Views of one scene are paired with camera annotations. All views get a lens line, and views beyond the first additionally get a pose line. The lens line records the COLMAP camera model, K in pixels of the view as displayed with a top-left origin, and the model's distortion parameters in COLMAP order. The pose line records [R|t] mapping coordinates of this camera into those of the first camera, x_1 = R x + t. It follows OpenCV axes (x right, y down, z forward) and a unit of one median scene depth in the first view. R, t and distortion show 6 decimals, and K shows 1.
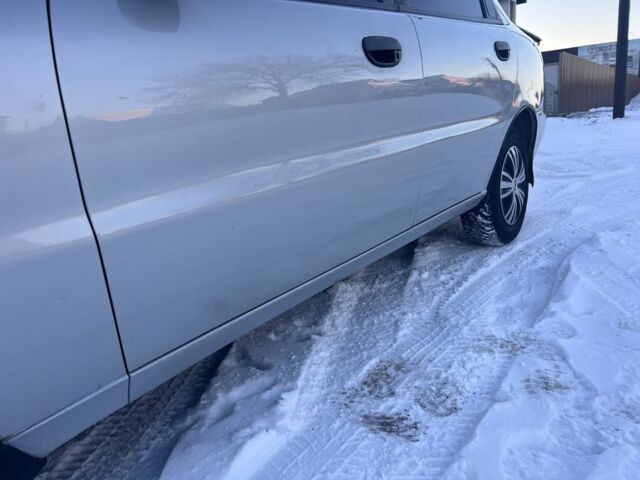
lens RADIAL K [[466.9, 0, 320.0], [0, 466.9, 240.0], [0, 0, 1]] dist [0.061698, -0.055461]
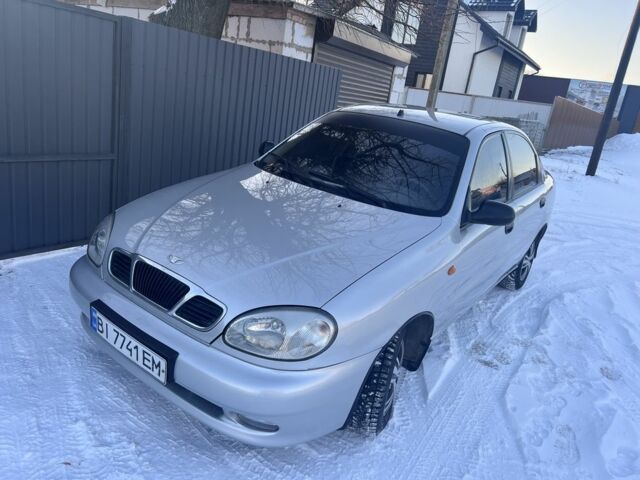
lens RADIAL K [[466.9, 0, 320.0], [0, 466.9, 240.0], [0, 0, 1]] dist [0.061698, -0.055461]
pose [[0.976512, 0.195434, 0.090714, -0.730267], [-0.201556, 0.977382, 0.064023, -0.186788], [-0.076150, -0.080803, 0.993817, -0.993360]]
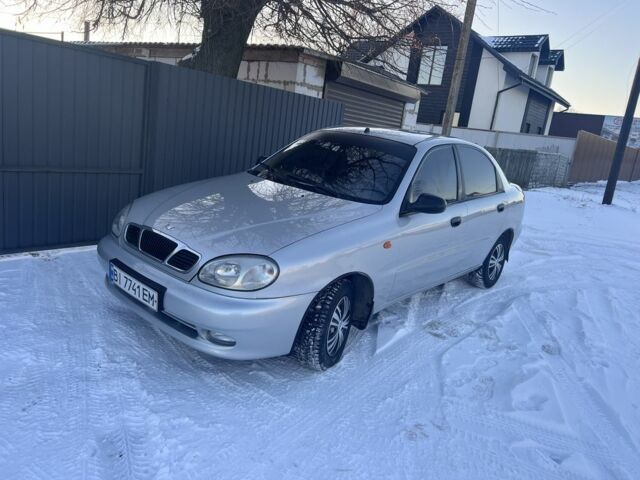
lens RADIAL K [[466.9, 0, 320.0], [0, 466.9, 240.0], [0, 0, 1]] dist [0.061698, -0.055461]
pose [[0.978766, 0.204962, -0.002901, -0.469314], [-0.204966, 0.978768, -0.001199, -0.059231], [0.002593, 0.001768, 0.999995, -1.383511]]
